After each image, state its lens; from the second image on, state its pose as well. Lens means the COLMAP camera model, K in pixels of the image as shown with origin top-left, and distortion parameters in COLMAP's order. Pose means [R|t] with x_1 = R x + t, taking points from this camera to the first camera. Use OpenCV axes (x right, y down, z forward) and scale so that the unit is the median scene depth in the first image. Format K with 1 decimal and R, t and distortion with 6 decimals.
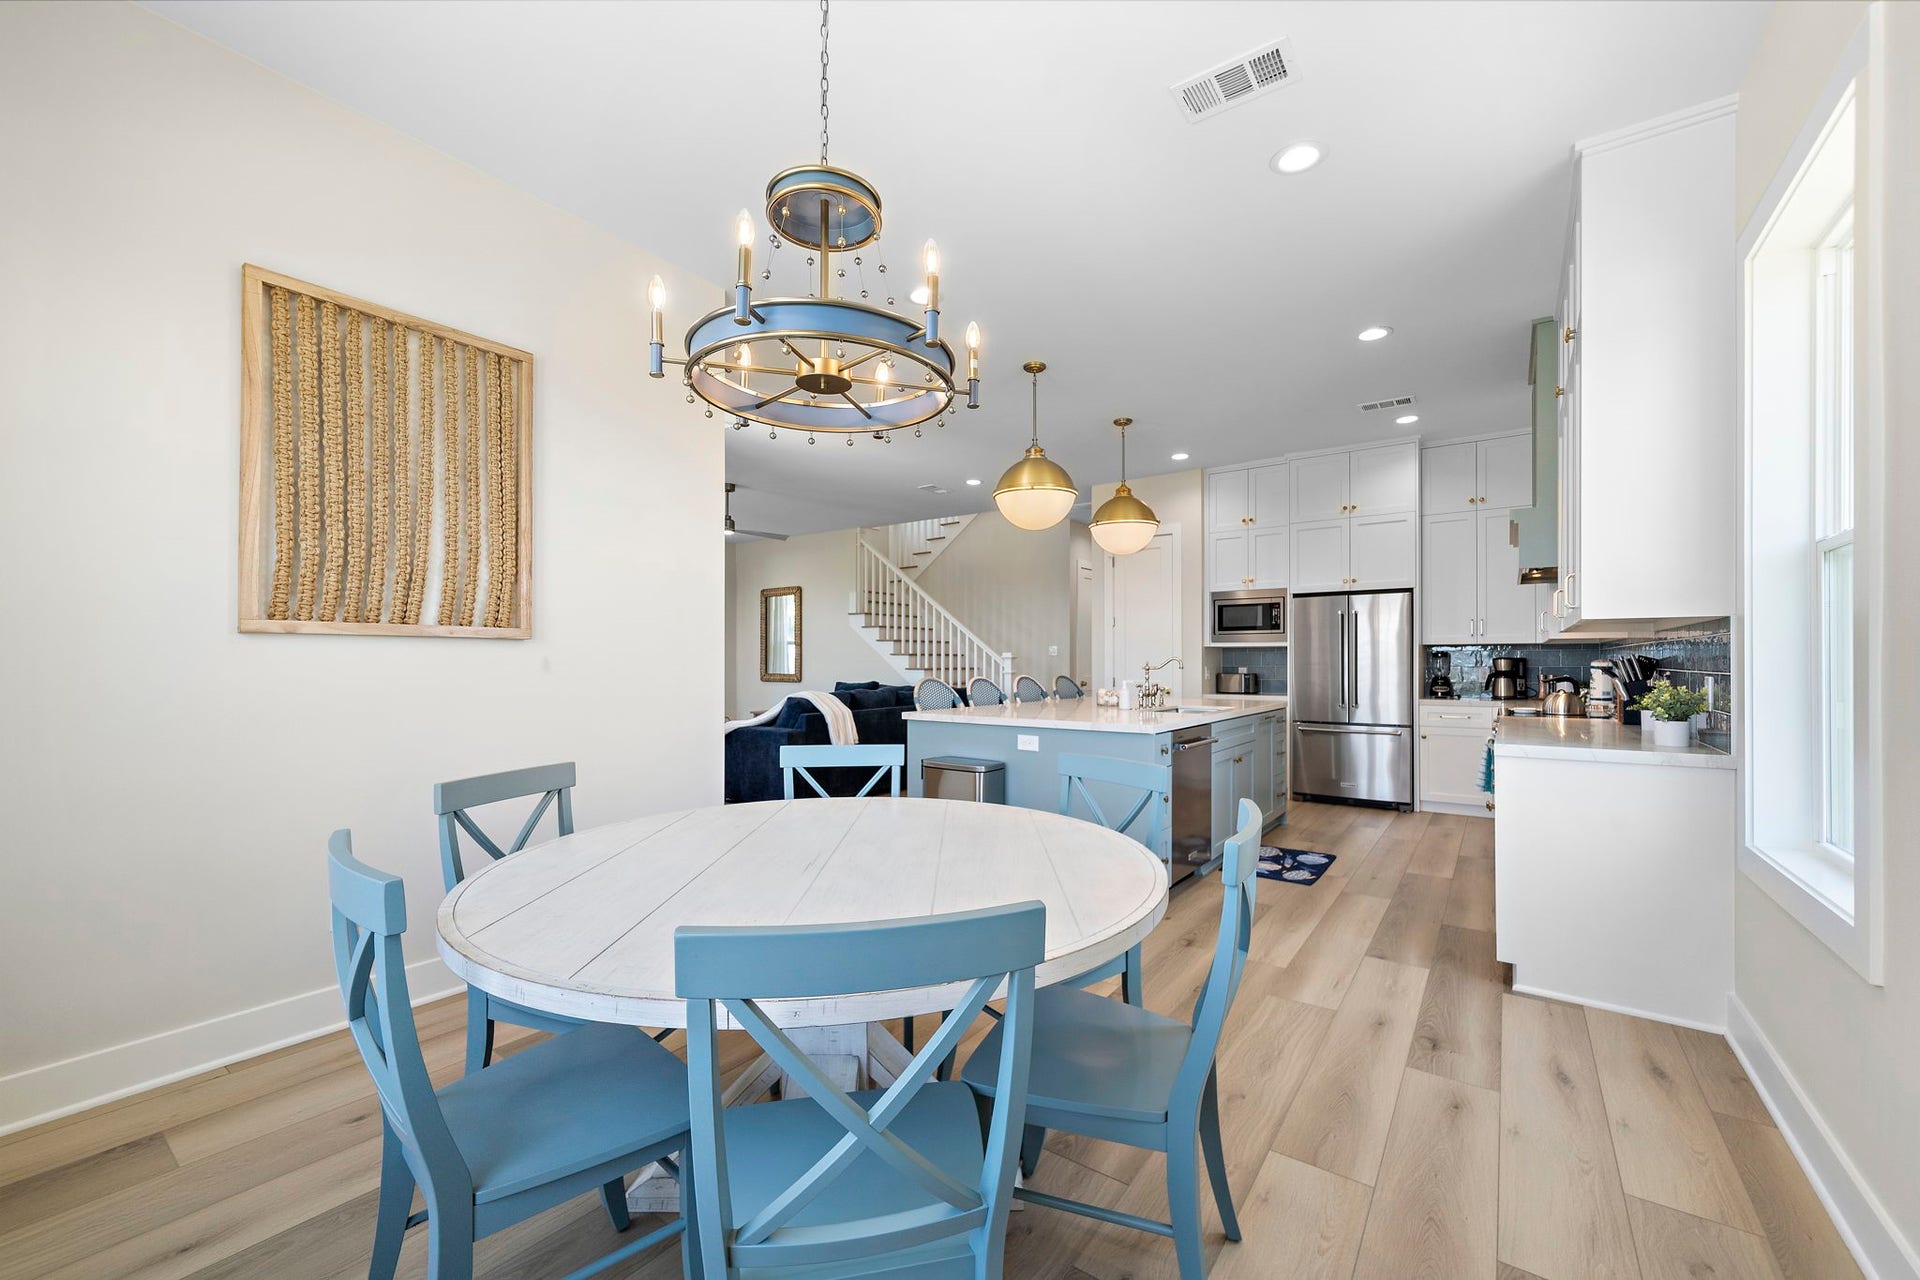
lens RADIAL K [[746.6, 0, 964.0], [0, 746.6, 659.2], [0, 0, 1]] dist [-0.001250, 0.000011]
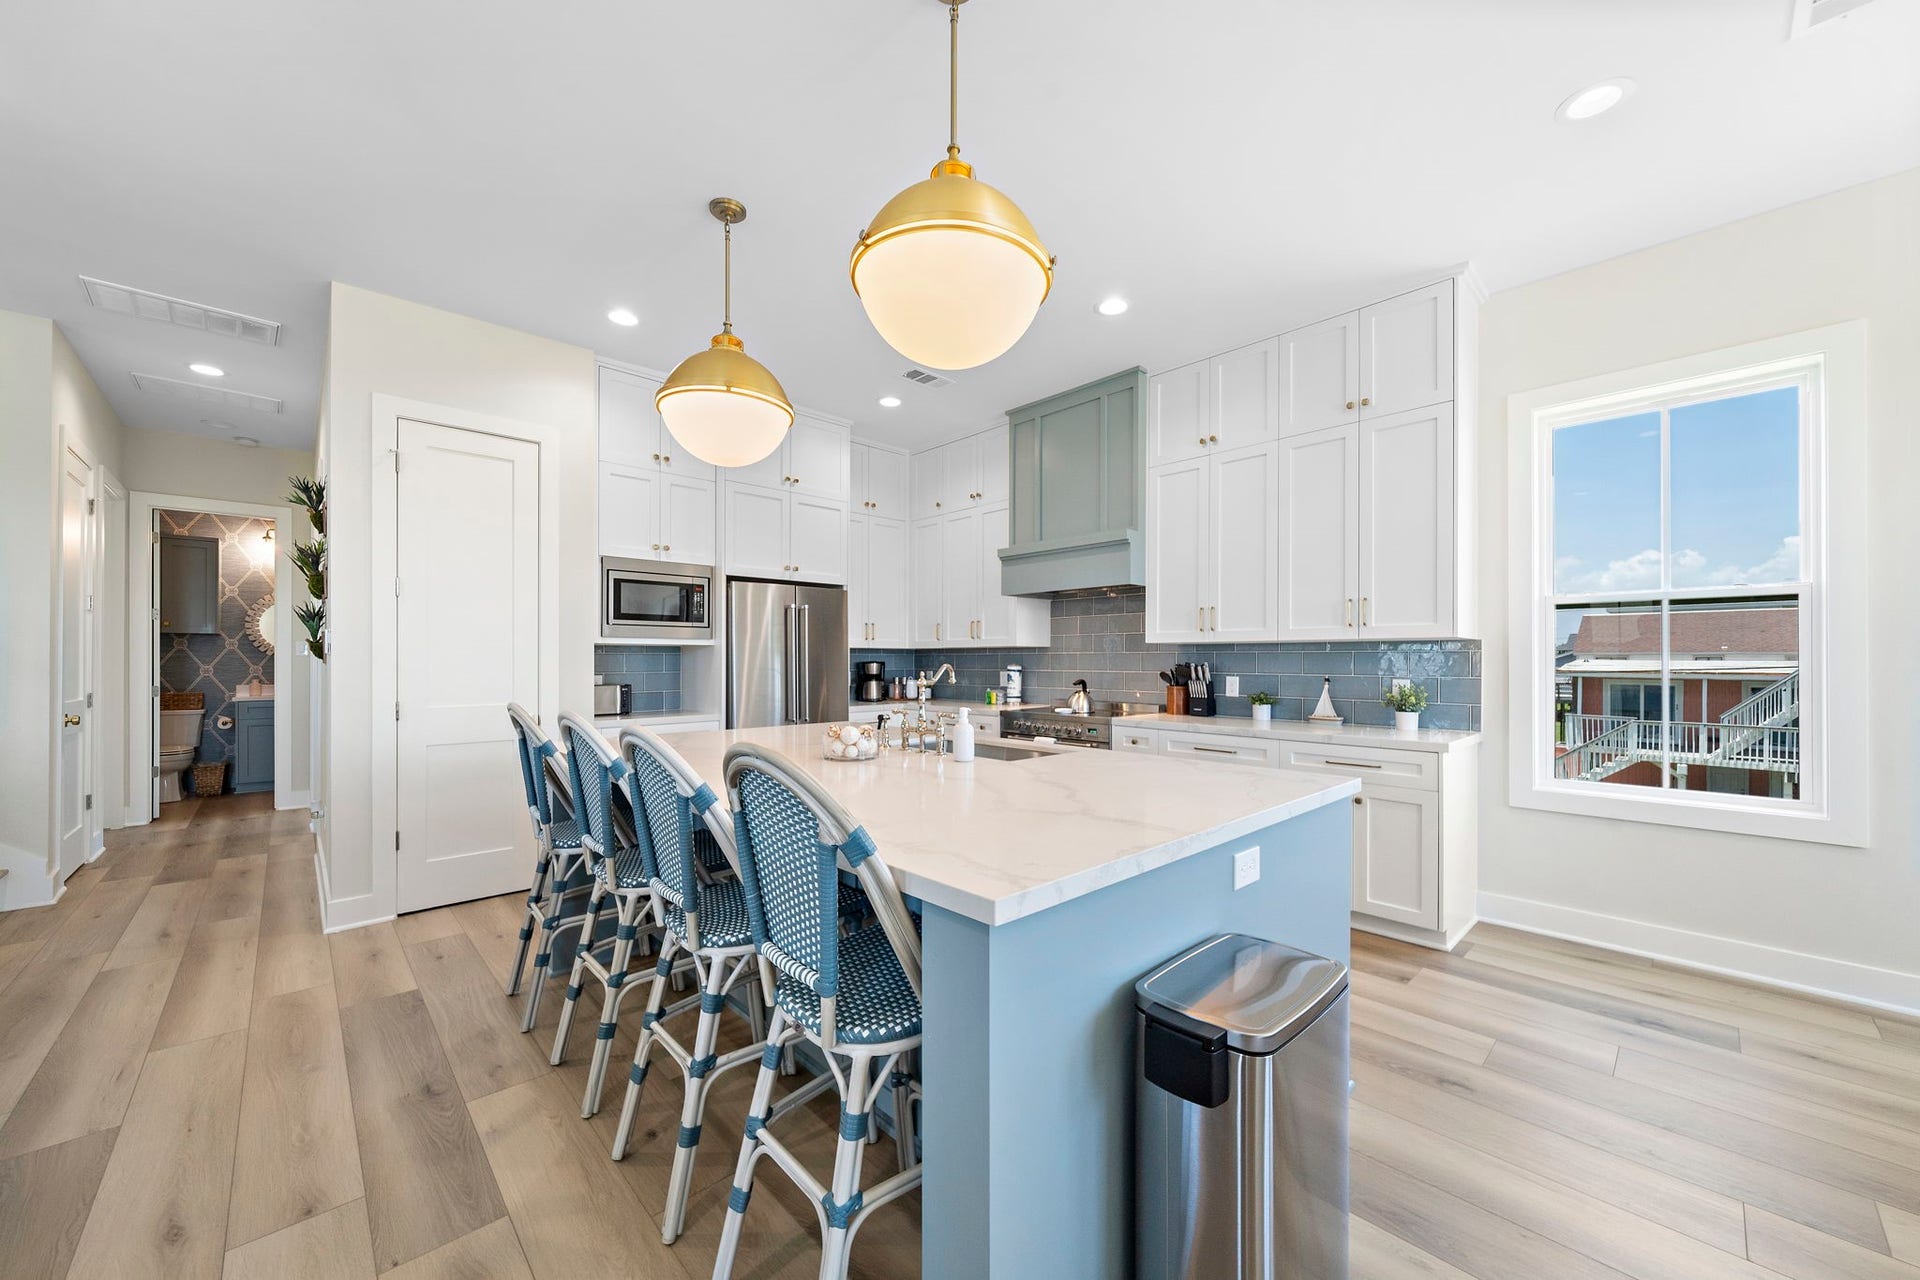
lens RADIAL K [[709.7, 0, 955.3], [0, 709.7, 659.8], [0, 0, 1]] dist [-0.000338, -0.000004]
pose [[0.192910, 0.000786, 0.981216, -0.207999], [-0.001953, 0.999998, -0.000417, -0.003878], [-0.981215, -0.001836, 0.192911, 0.644920]]
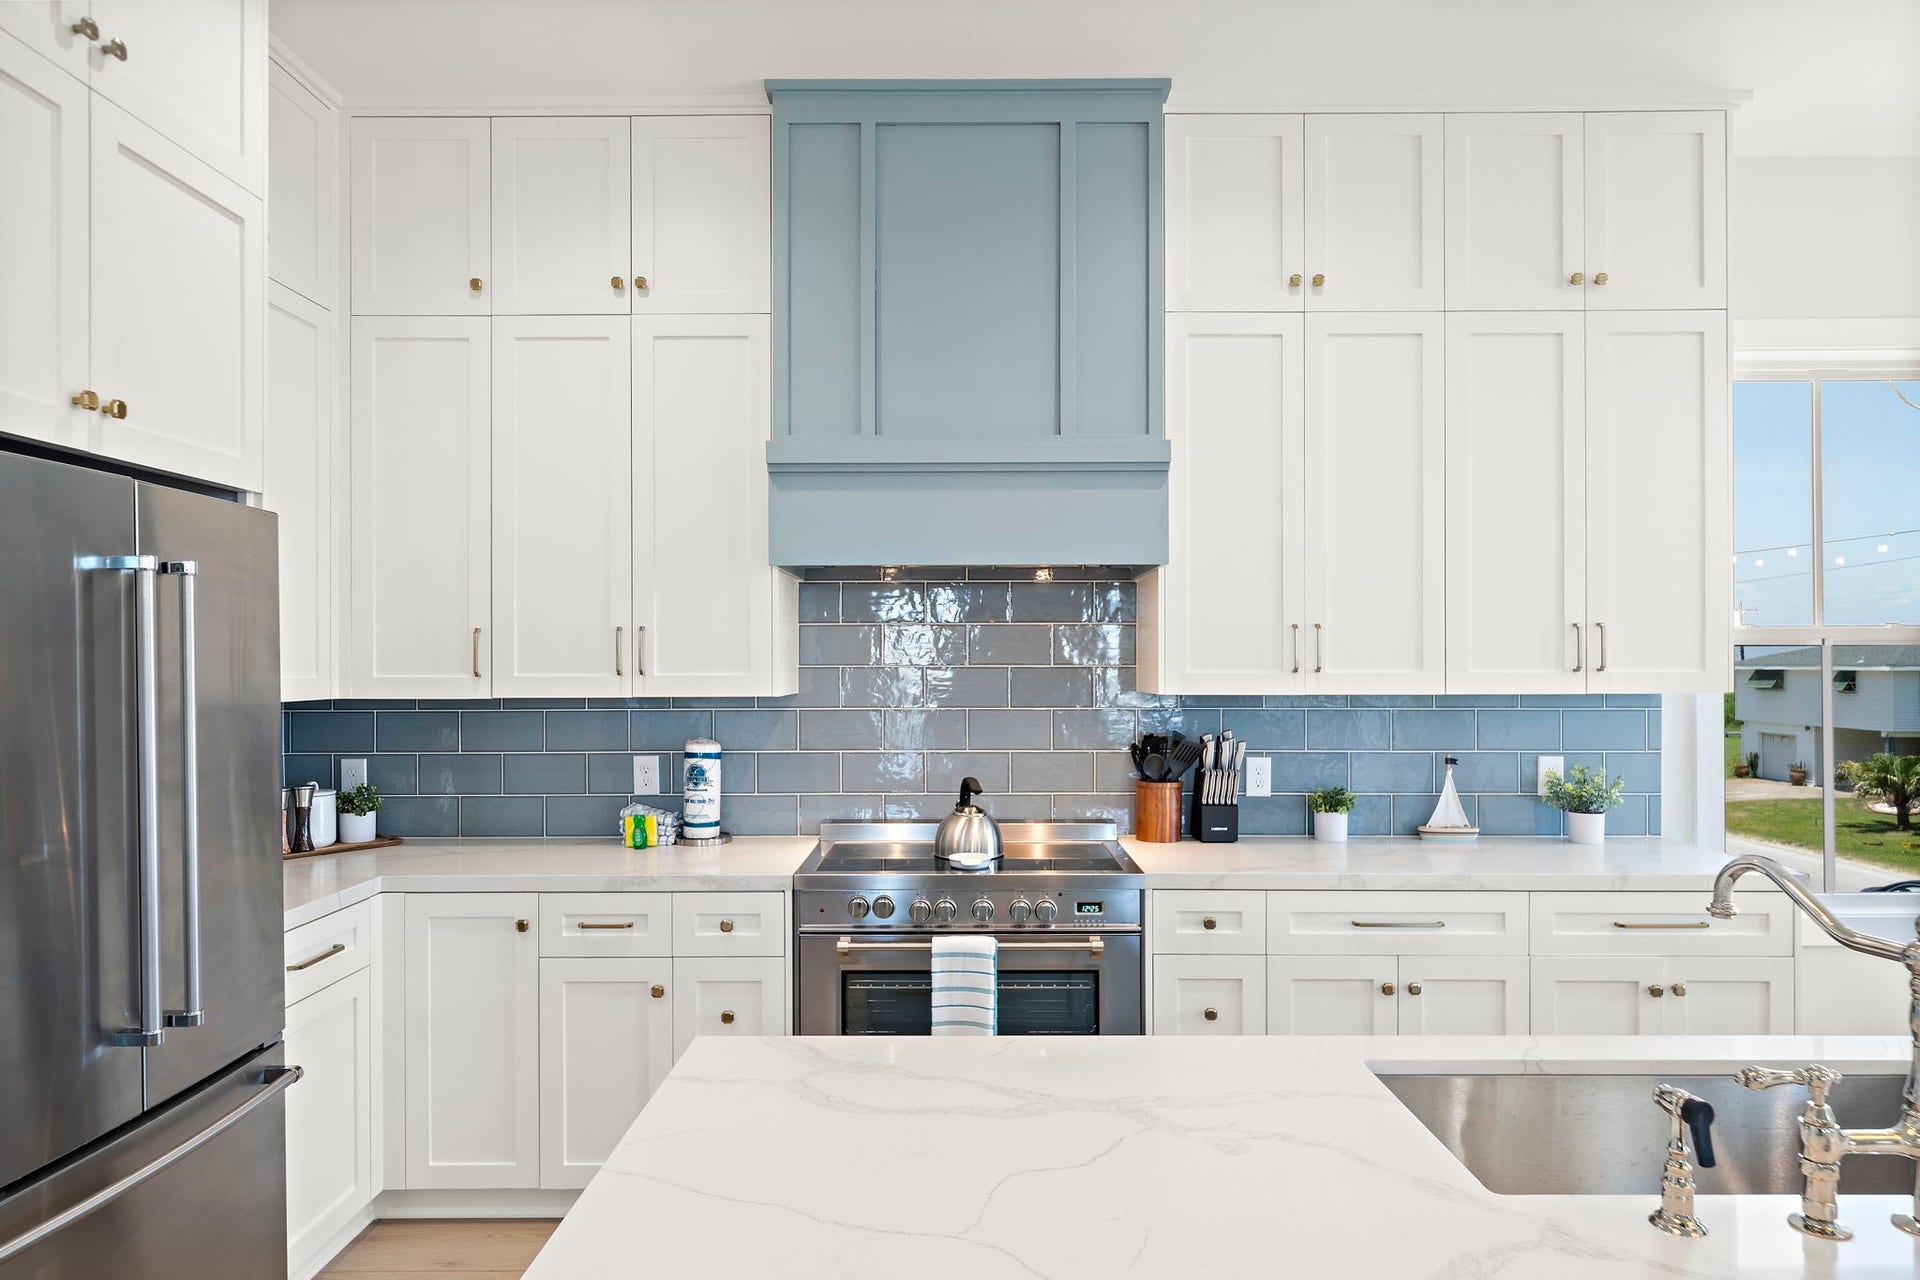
lens RADIAL K [[1159.4, 0, 955.3], [0, 1159.4, 660.3], [0, 0, 1]] dist [0.001457, 0.000994]
pose [[-0.580656, 0.003656, 0.814141, 0.125713], [0.002149, 0.999993, -0.002957, -0.033687], [-0.814146, 0.000032, -0.580660, 0.954240]]
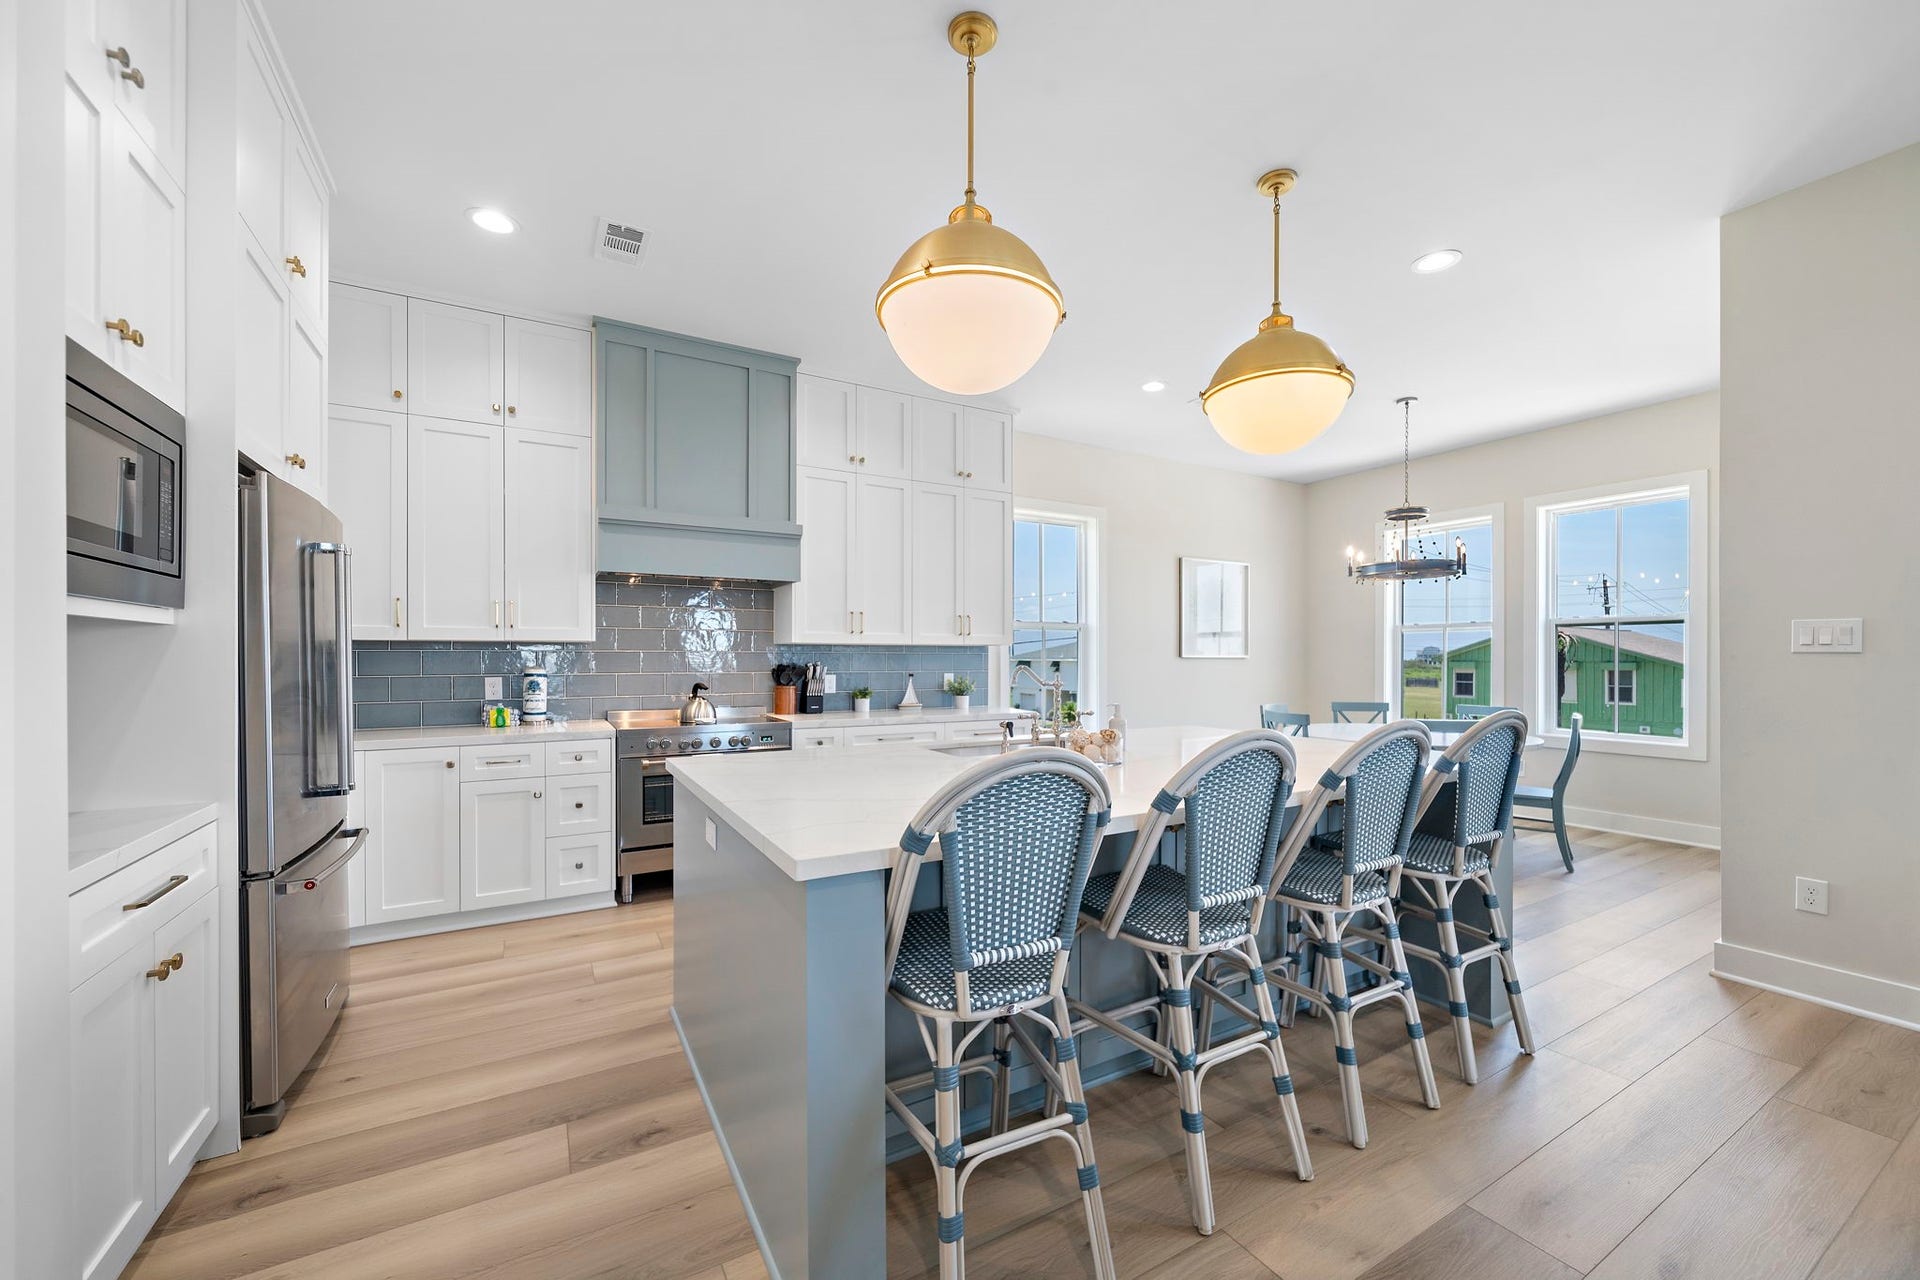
lens RADIAL K [[746.6, 0, 964.0], [0, 746.6, 659.2], [0, 0, 1]] dist [-0.001250, 0.000011]
pose [[-0.913237, -0.000188, 0.407429, 0.055820], [0.000122, 1.000000, 0.000736, -0.005632], [-0.407429, 0.000722, -0.913237, 1.156054]]
